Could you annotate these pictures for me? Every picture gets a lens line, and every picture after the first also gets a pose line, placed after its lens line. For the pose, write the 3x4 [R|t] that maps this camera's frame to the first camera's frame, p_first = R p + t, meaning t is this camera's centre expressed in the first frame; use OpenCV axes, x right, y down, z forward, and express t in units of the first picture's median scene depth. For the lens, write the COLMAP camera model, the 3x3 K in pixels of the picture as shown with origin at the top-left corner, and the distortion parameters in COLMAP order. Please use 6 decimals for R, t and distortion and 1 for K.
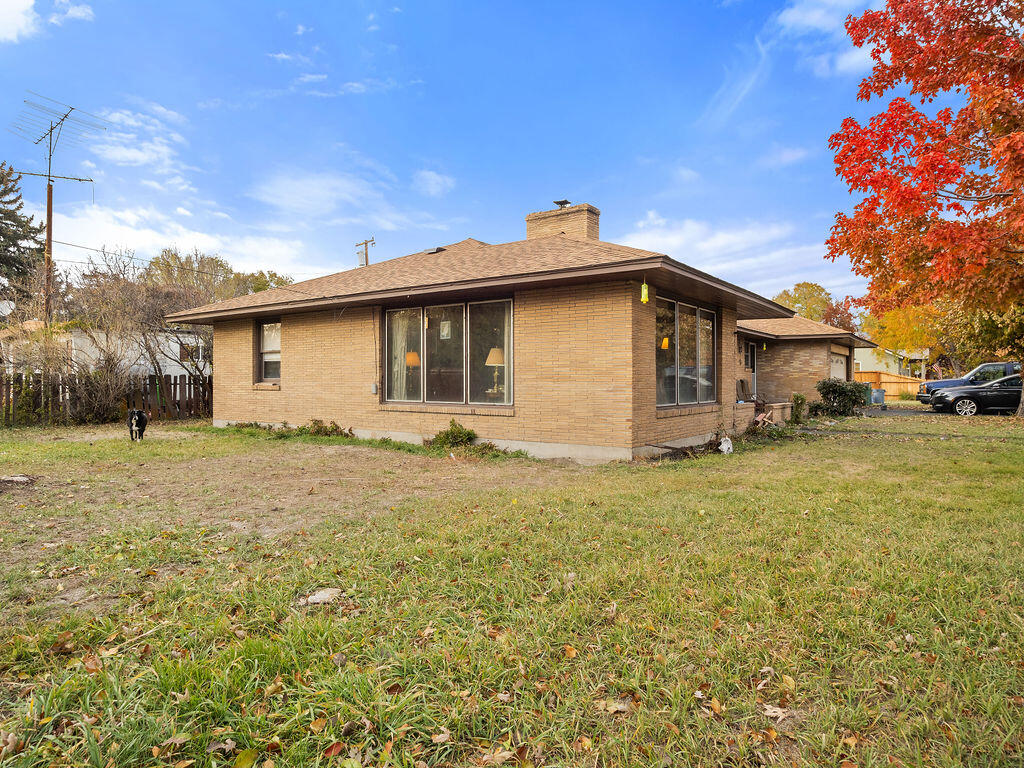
lens RADIAL K [[620.7, 0, 505.3], [0, 620.7, 383.5], [0, 0, 1]] dist [-0.002525, -0.000476]
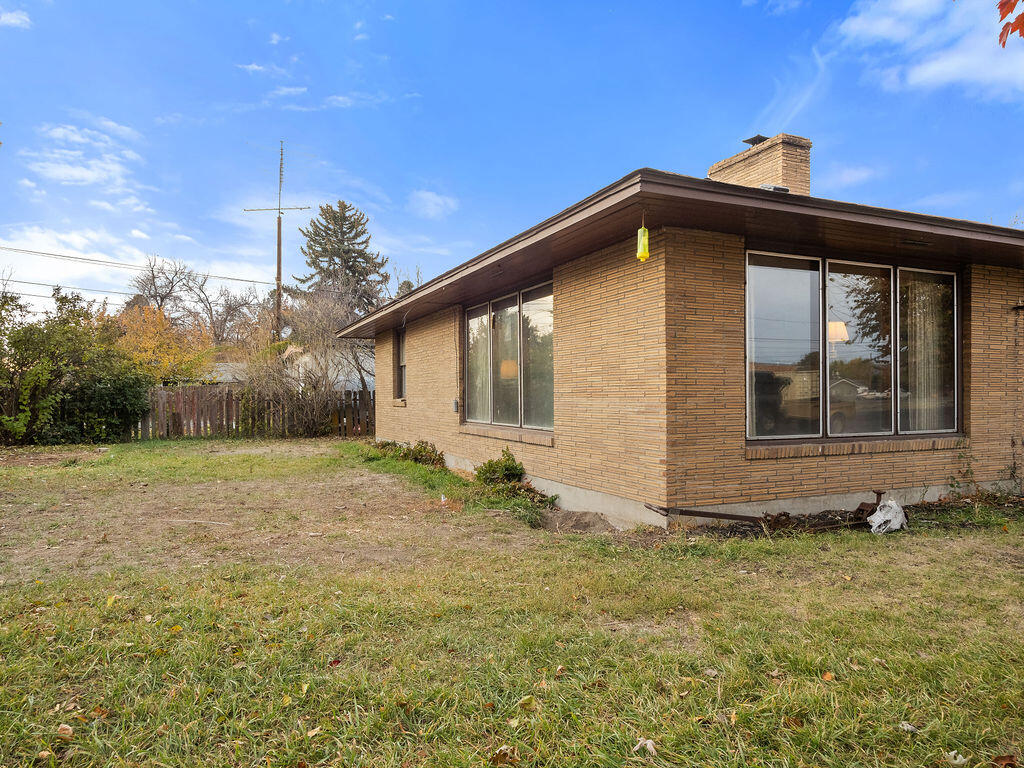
lens RADIAL K [[657.8, 0, 512.5], [0, 657.8, 412.8], [0, 0, 1]] dist [-0.009819, -0.000675]
pose [[0.867193, 0.009727, -0.497877, 0.289600], [0.001623, 0.999749, 0.022359, -0.001968], [0.497969, -0.020198, 0.866960, 0.279967]]
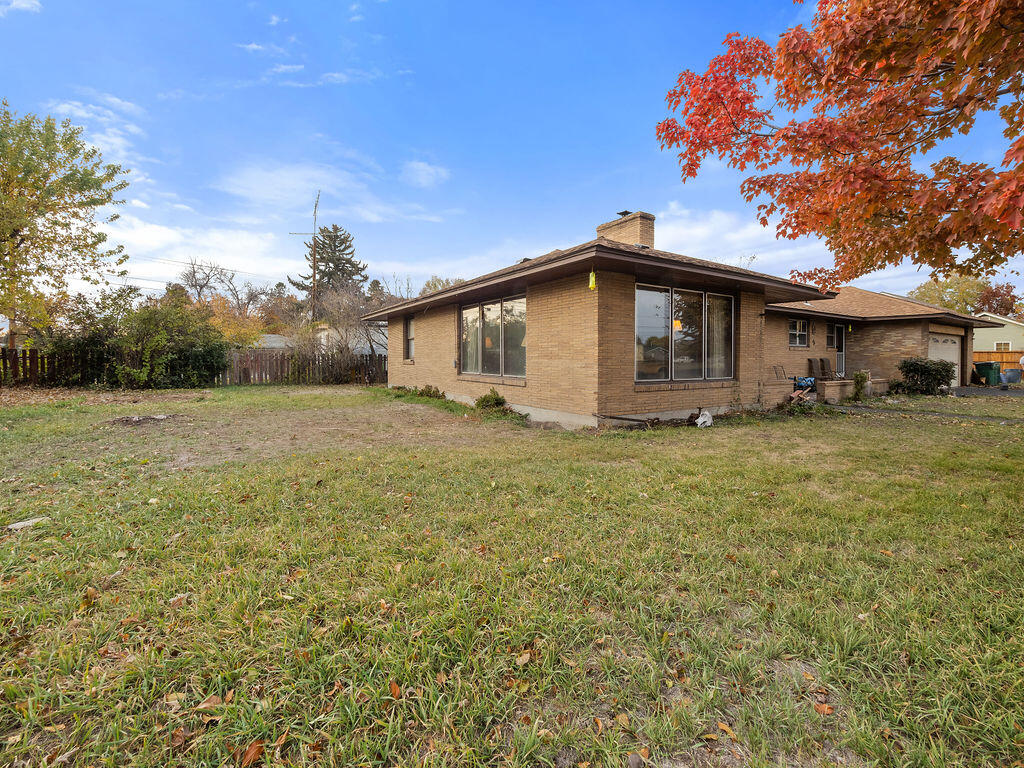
lens RADIAL K [[435.5, 0, 507.1], [0, 435.5, 374.9], [0, 0, 1]] dist [-0.008683, -0.000842]
pose [[0.929805, 0.017357, -0.367642, 0.254978], [-0.005403, 0.999423, 0.033519, -0.000313], [0.368012, -0.029180, 0.929363, 0.141210]]
